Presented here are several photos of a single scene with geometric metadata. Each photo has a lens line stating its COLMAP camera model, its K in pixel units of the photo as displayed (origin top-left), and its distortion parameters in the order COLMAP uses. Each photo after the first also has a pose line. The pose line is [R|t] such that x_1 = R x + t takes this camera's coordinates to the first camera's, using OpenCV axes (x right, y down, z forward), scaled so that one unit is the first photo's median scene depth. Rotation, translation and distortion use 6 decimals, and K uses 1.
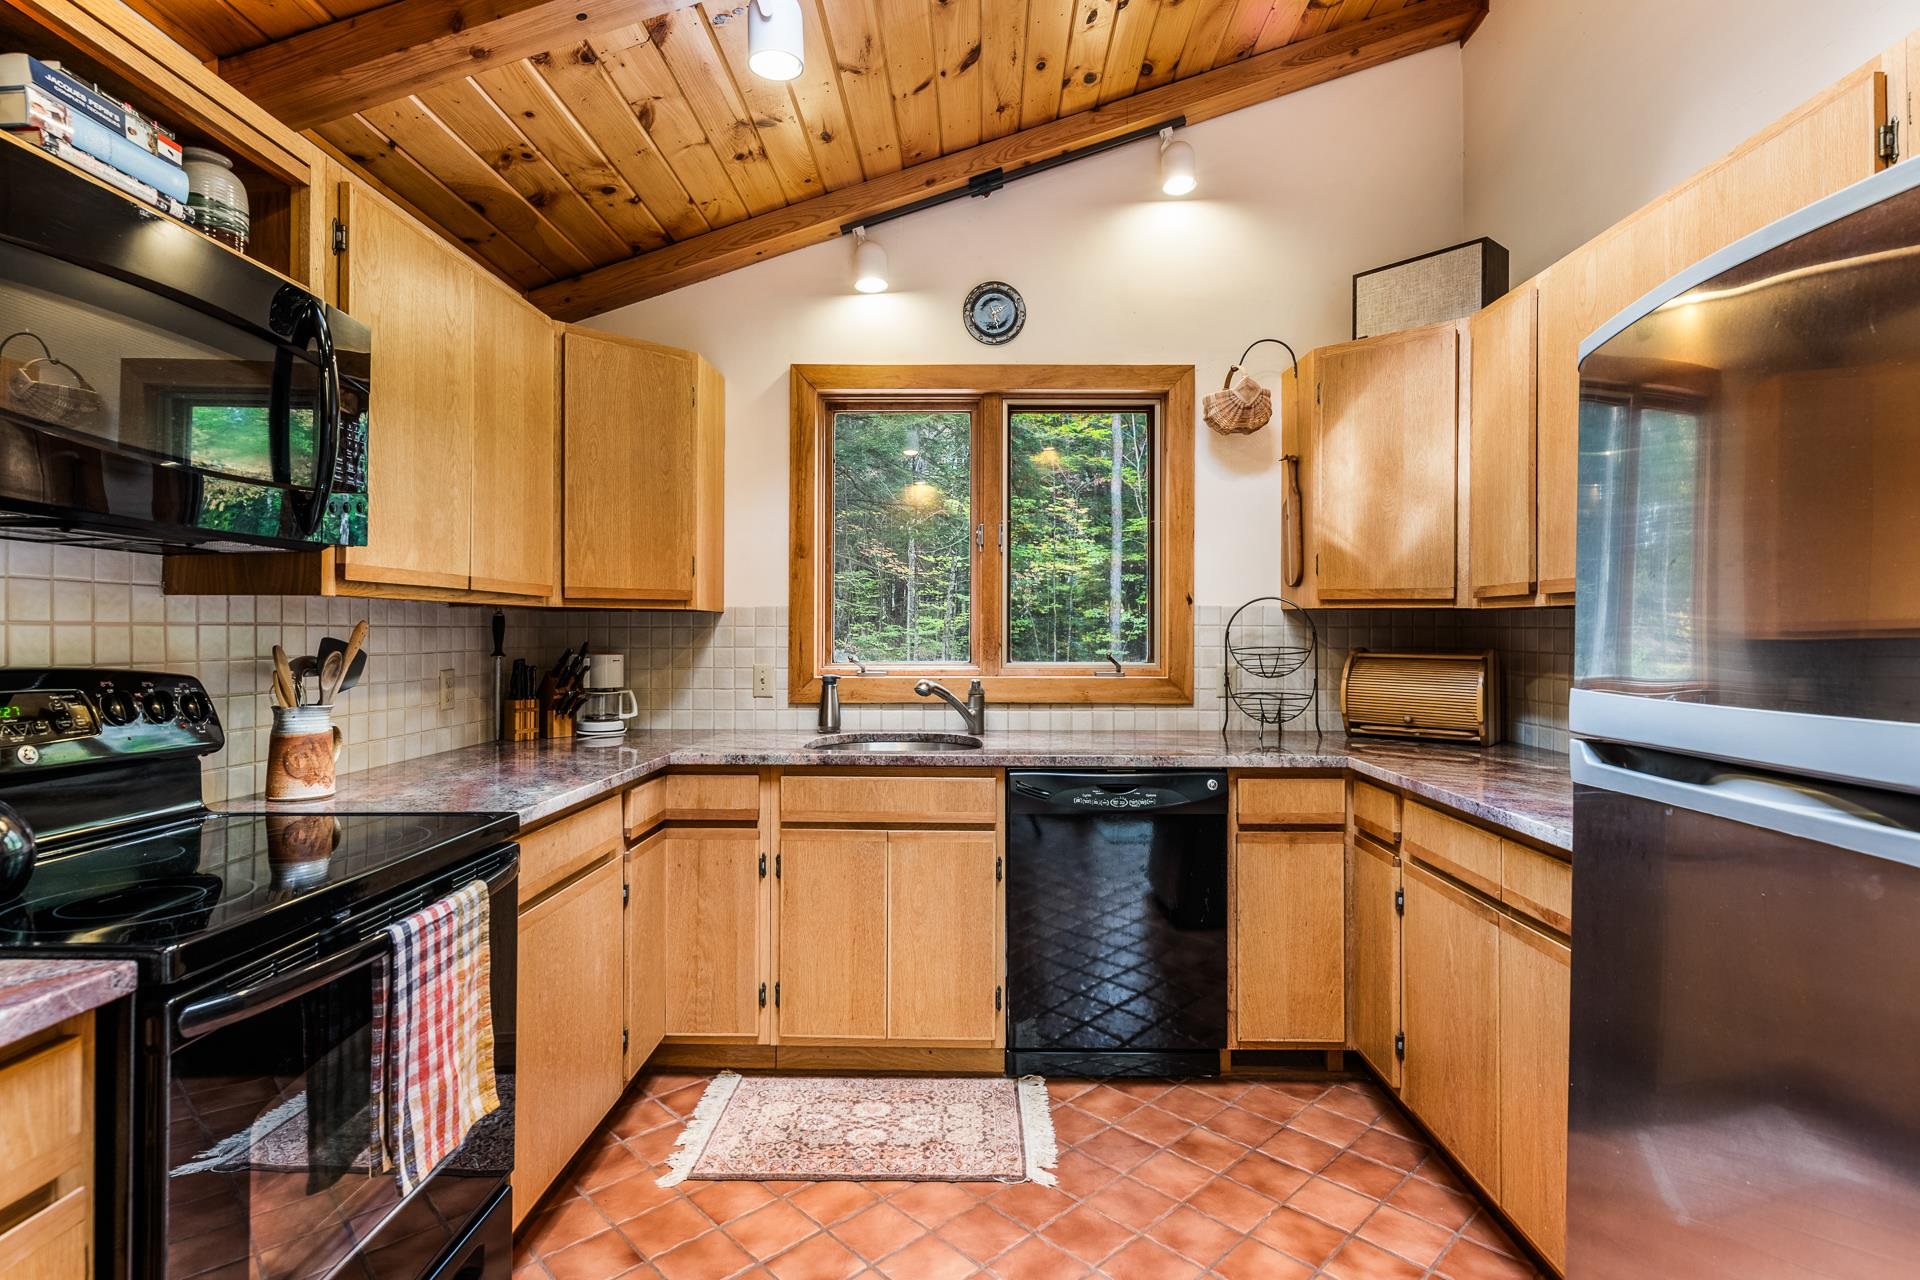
lens RADIAL K [[924.6, 0, 962.1], [0, 924.6, 635.8], [0, 0, 1]] dist [0.005554, -0.004034]
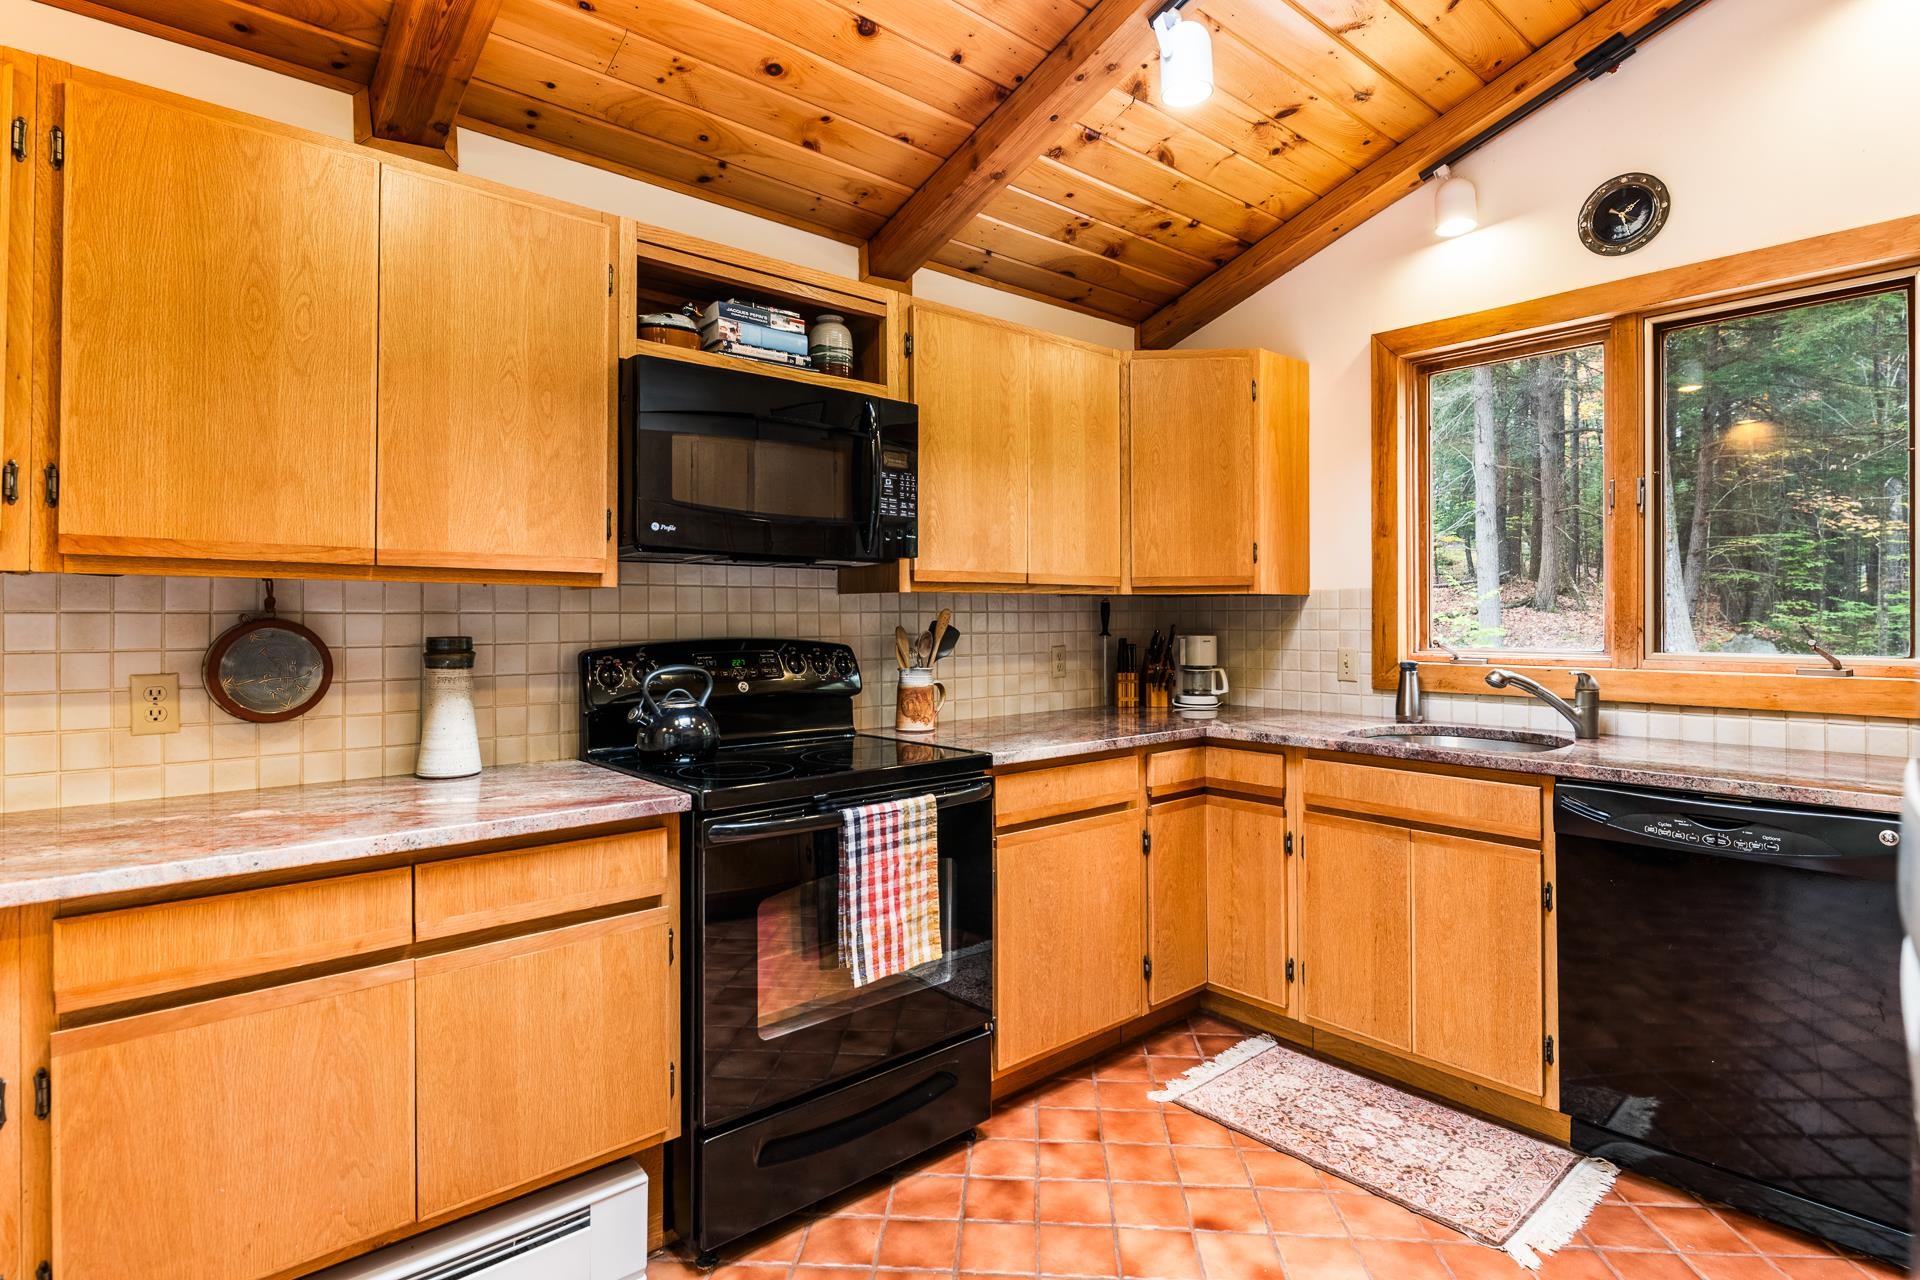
lens RADIAL K [[924.6, 0, 963.5], [0, 924.6, 633.1], [0, 0, 1]] dist [0.005554, -0.004034]
pose [[0.687736, 0.010379, -0.725887, 0.281839], [0.001919, 0.999868, 0.016115, -0.001690], [0.725958, -0.012476, 0.687626, 0.039179]]
